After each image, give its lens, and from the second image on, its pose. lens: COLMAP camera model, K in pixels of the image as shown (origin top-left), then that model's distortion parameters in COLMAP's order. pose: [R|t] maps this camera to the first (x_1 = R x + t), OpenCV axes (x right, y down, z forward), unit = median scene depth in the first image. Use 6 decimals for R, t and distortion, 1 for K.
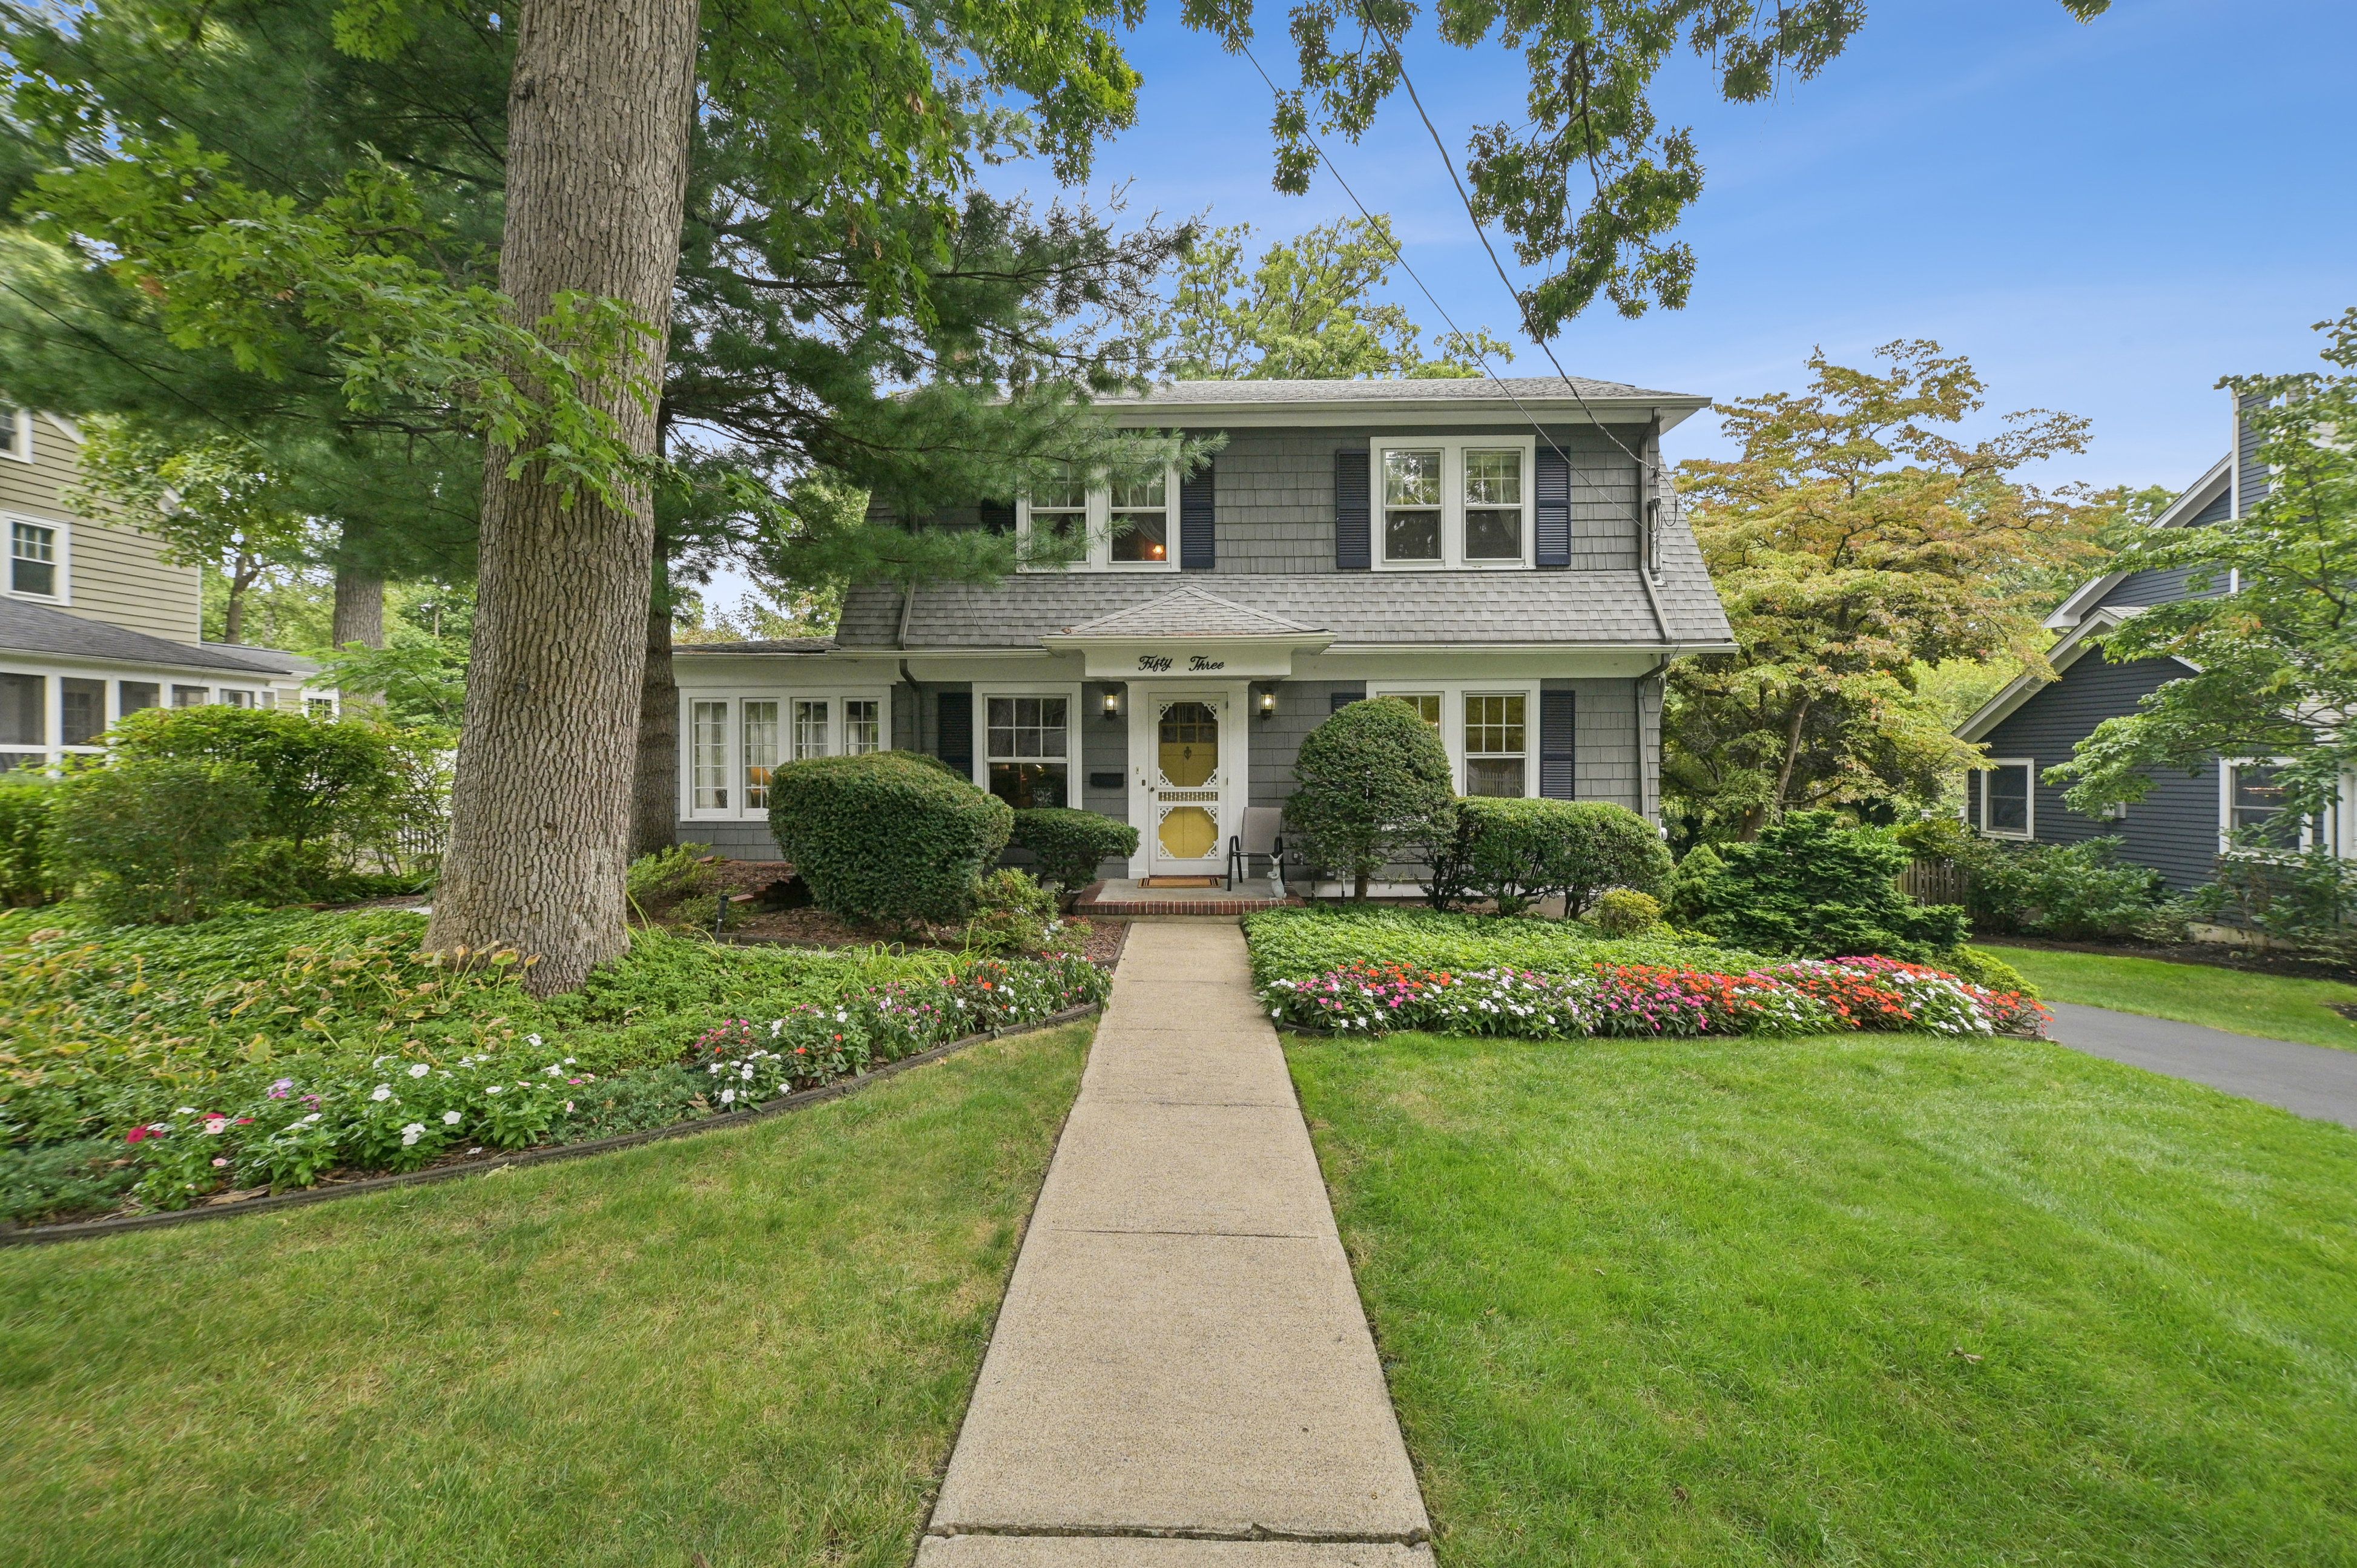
lens RADIAL K [[946.0, 0, 1173.6], [0, 946.0, 767.2], [0, 0, 1]] dist [-0.001407, -0.000034]
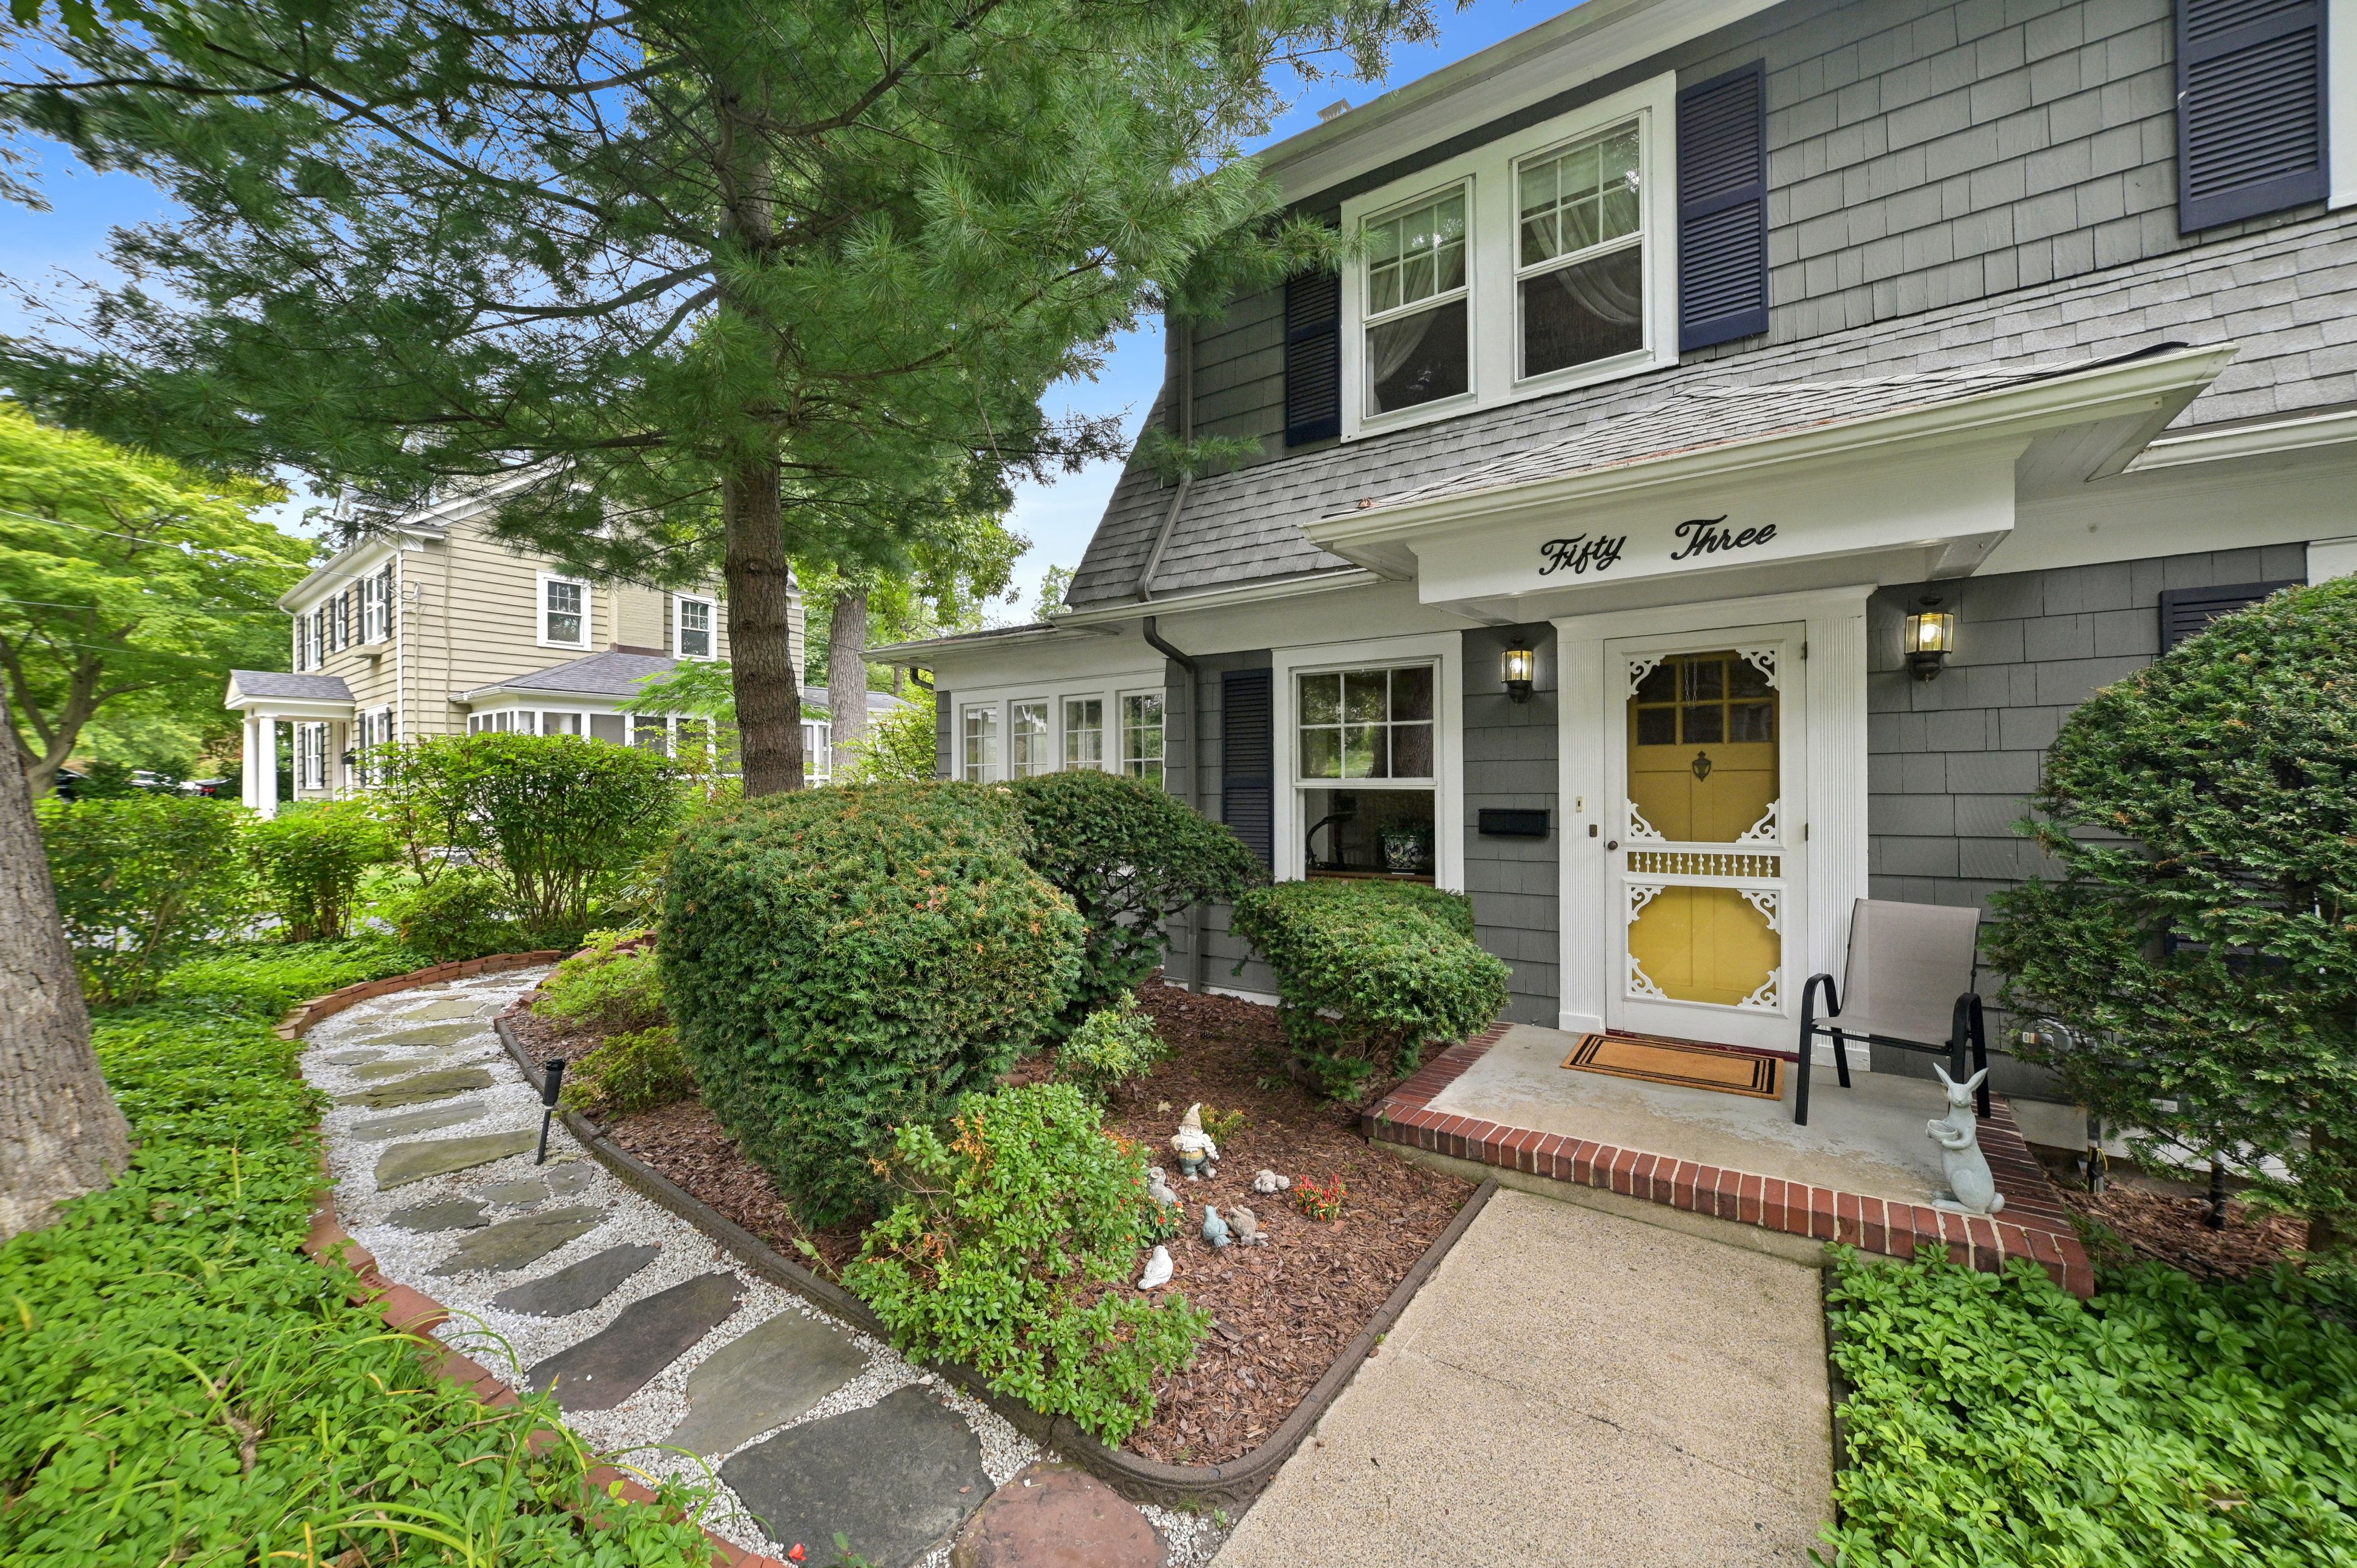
lens RADIAL K [[912.7, 0, 1178.5], [0, 912.7, 784.0], [0, 0, 1]] dist [-0.000856, 0.000268]
pose [[0.827440, -0.003400, -0.561543, 0.053520], [0.003806, 0.999993, -0.000446, -0.007578], [0.561541, -0.001768, 0.827447, 0.506813]]
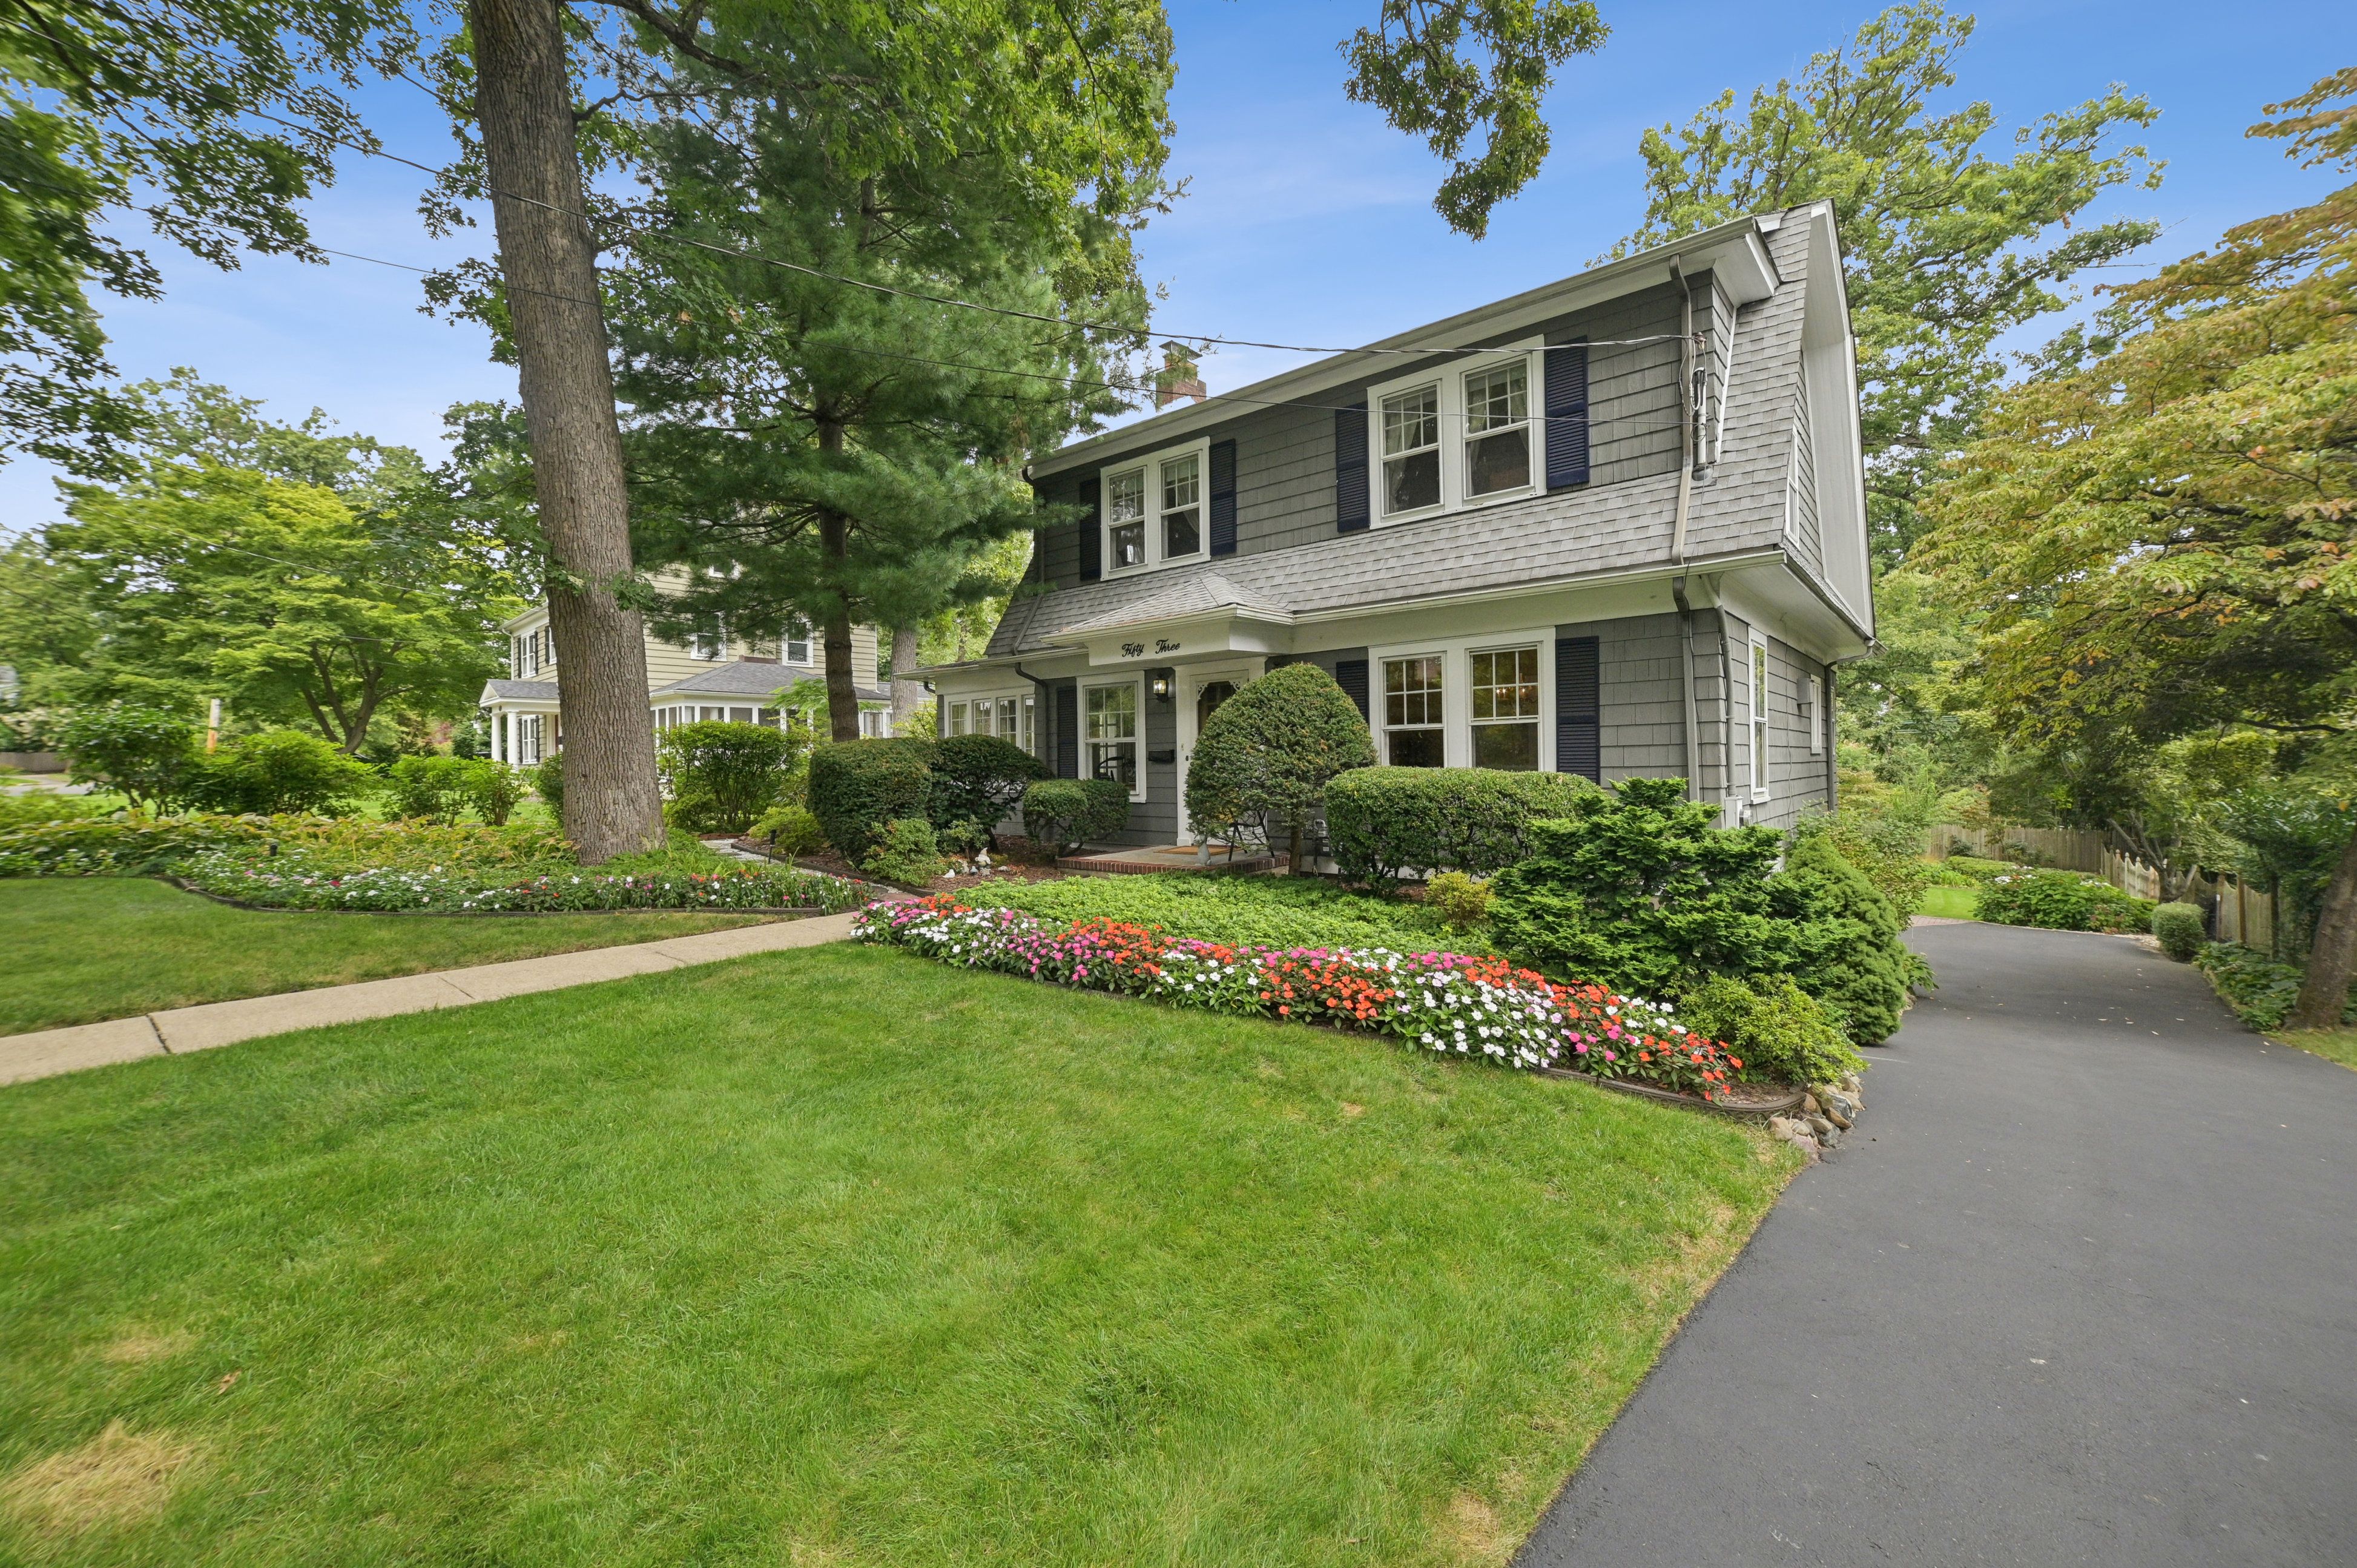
lens RADIAL K [[946.0, 0, 1173.6], [0, 946.0, 767.2], [0, 0, 1]] dist [-0.001407, -0.000034]
pose [[0.769248, -0.007920, -0.638902, 0.657982], [0.011607, 0.999931, 0.001580, 0.025160], [0.638845, -0.008631, 0.769287, 0.148909]]
